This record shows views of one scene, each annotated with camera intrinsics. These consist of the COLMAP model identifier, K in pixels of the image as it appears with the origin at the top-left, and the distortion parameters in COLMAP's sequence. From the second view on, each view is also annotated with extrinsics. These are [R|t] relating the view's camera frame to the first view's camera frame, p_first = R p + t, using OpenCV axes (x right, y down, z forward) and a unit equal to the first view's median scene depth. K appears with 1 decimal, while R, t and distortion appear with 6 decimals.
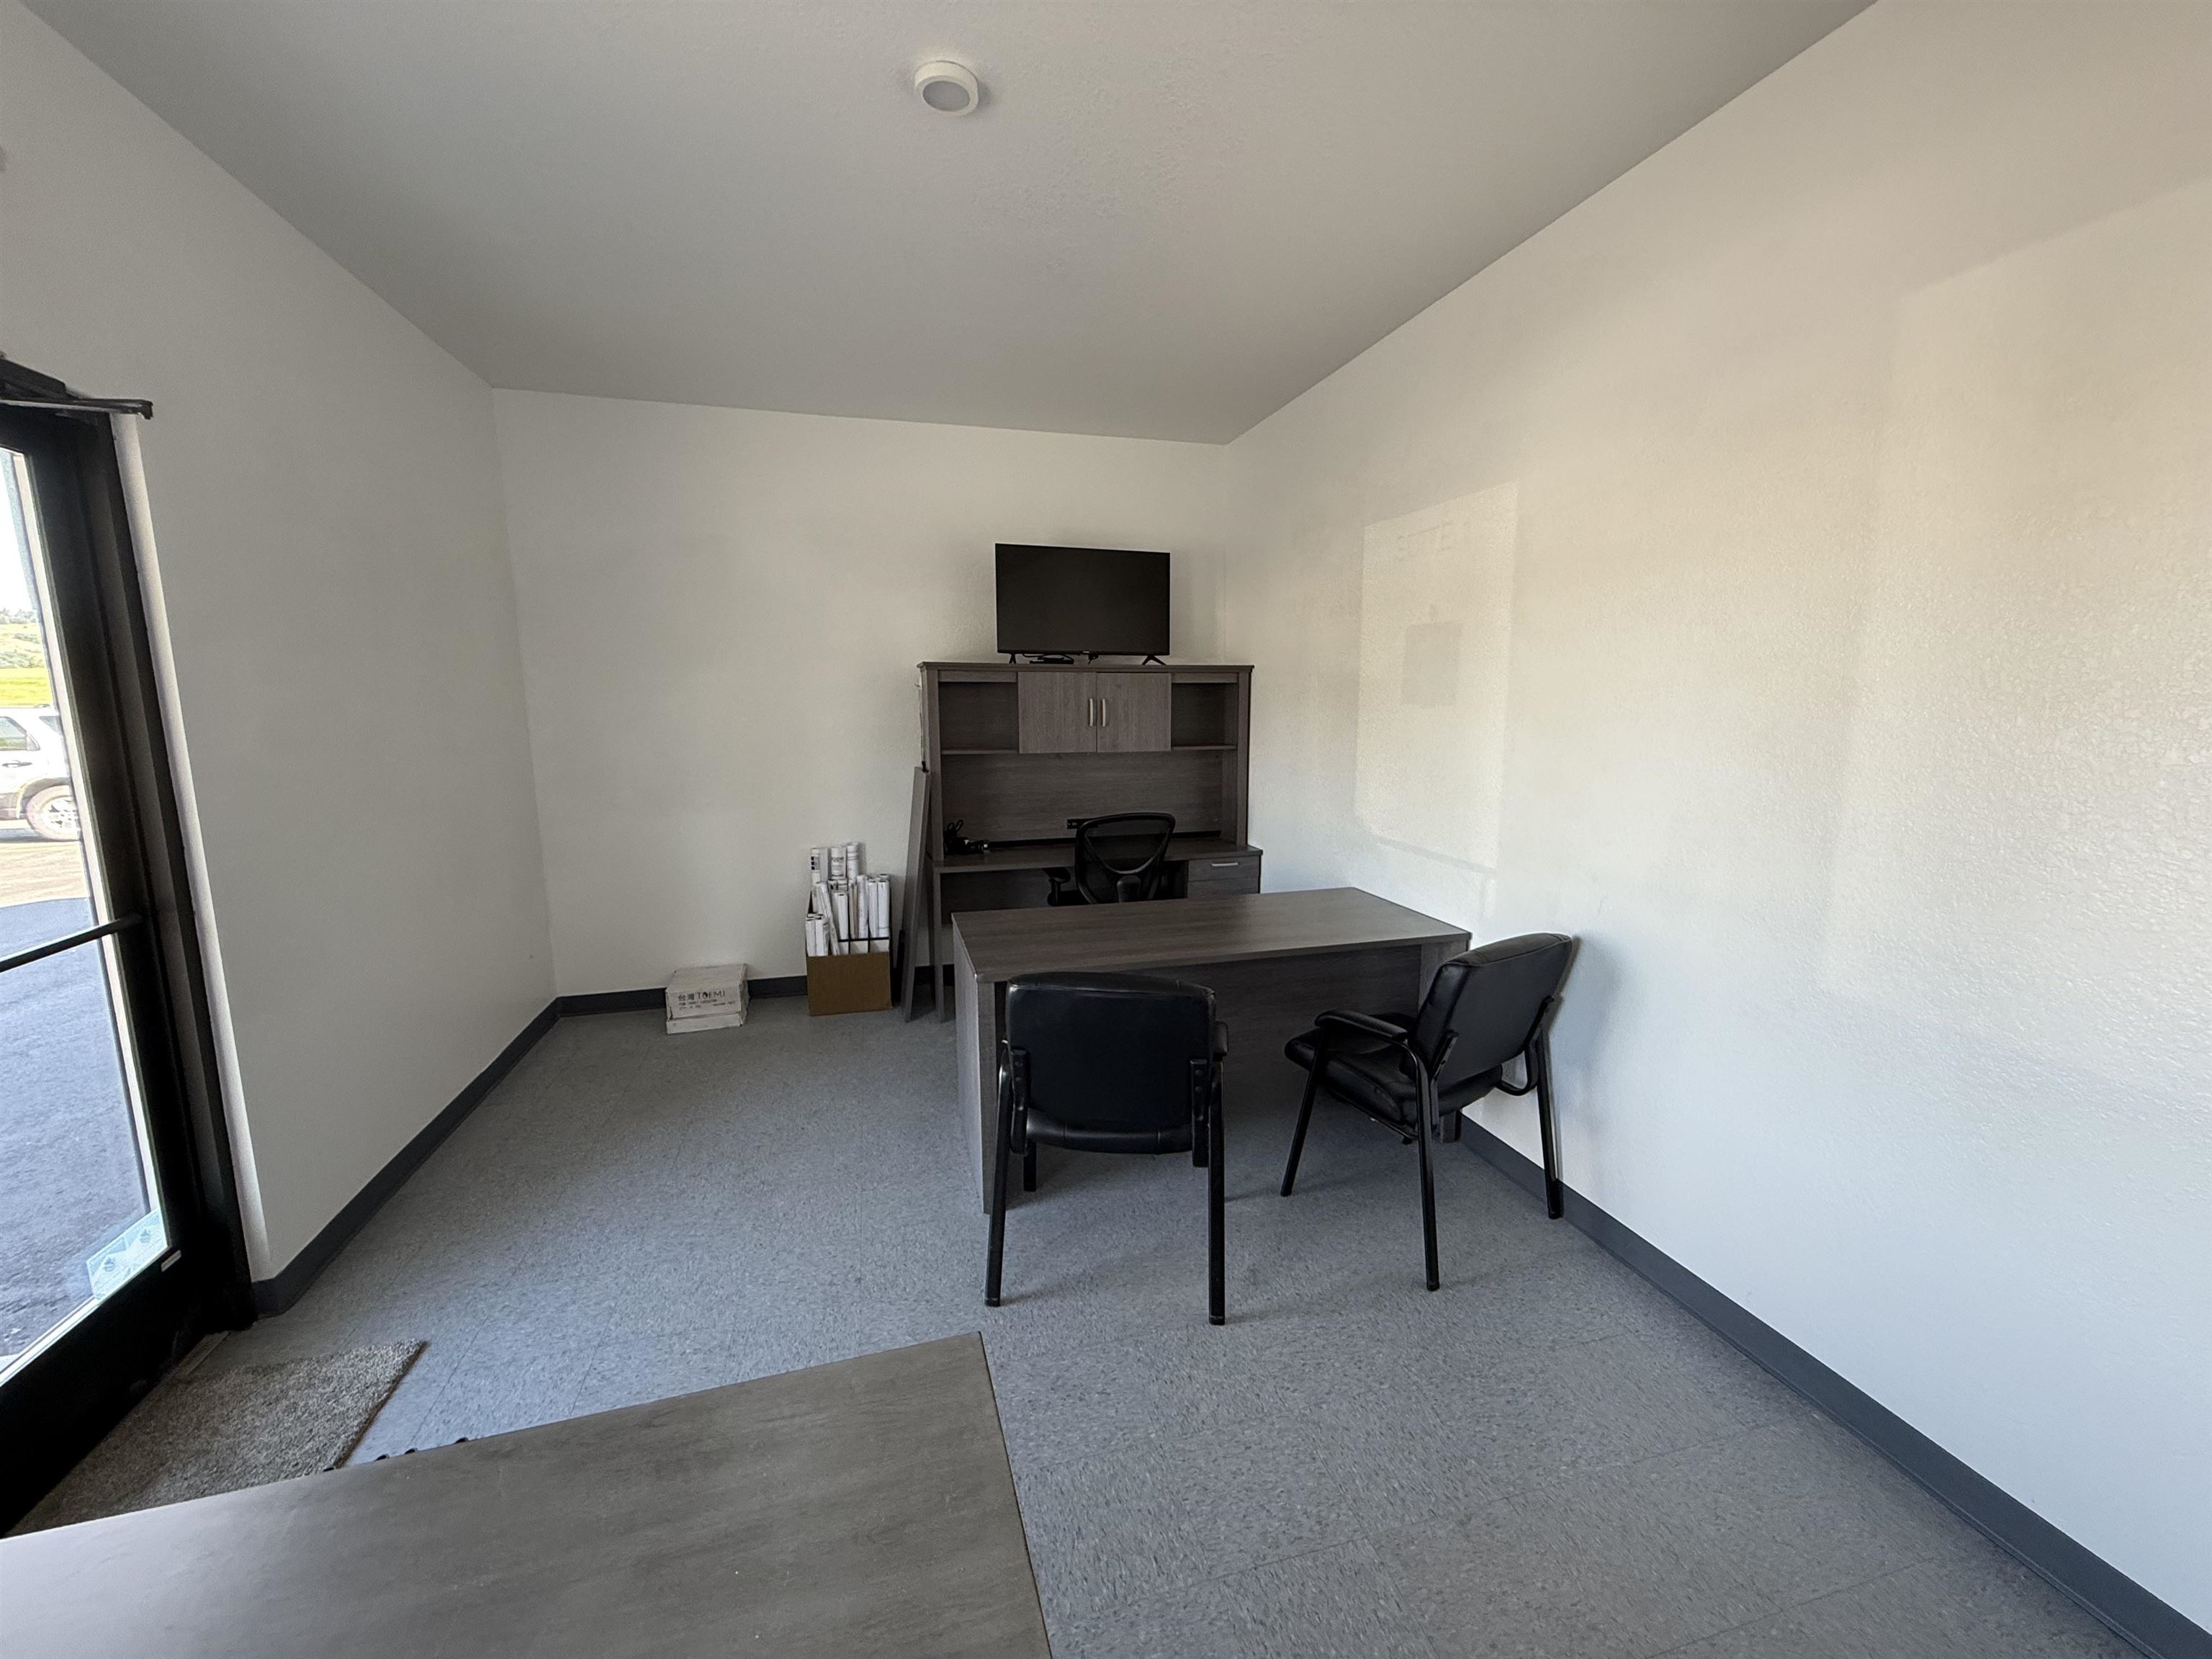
lens RADIAL K [[880.5, 0, 1103.0], [0, 880.5, 827.4], [0, 0, 1]] dist [-0.000845, -0.000213]
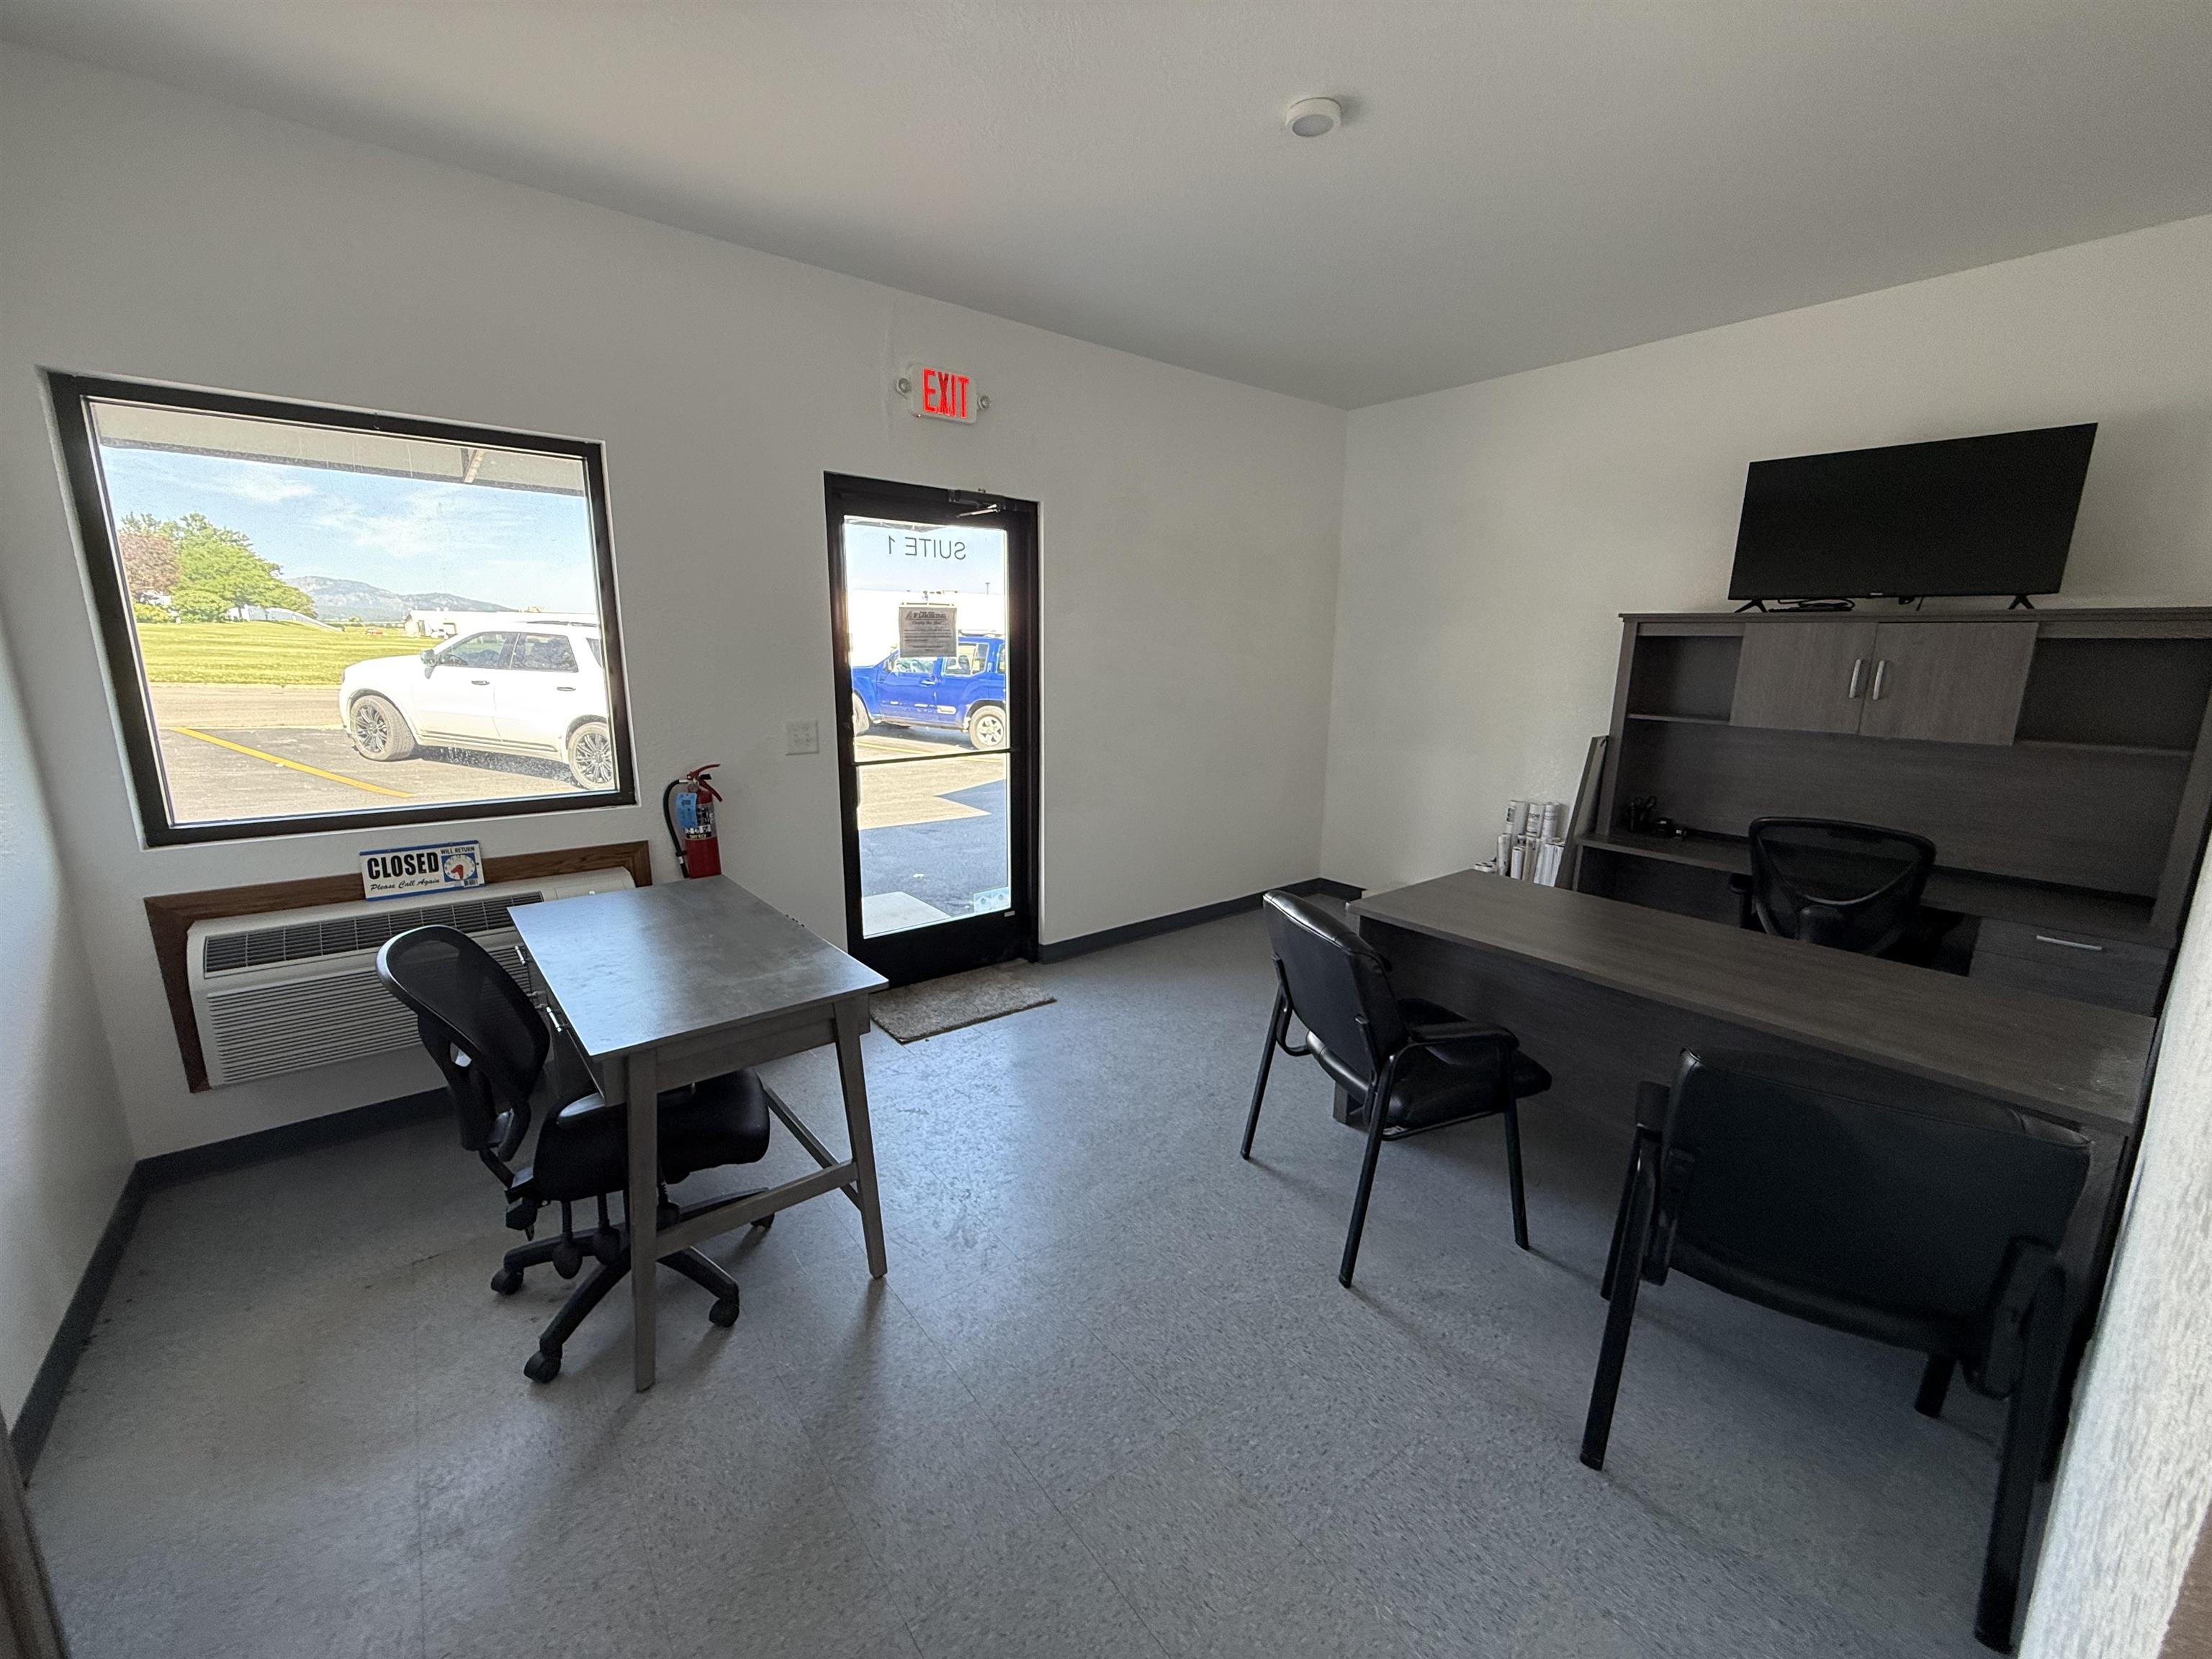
lens RADIAL K [[880.5, 0, 1103.0], [0, 880.5, 827.4], [0, 0, 1]] dist [-0.000845, -0.000213]
pose [[0.393810, 0.195957, -0.898062, 0.427868], [-0.152590, 0.977393, 0.146355, -0.023877], [0.906438, 0.079399, 0.414808, 0.156090]]
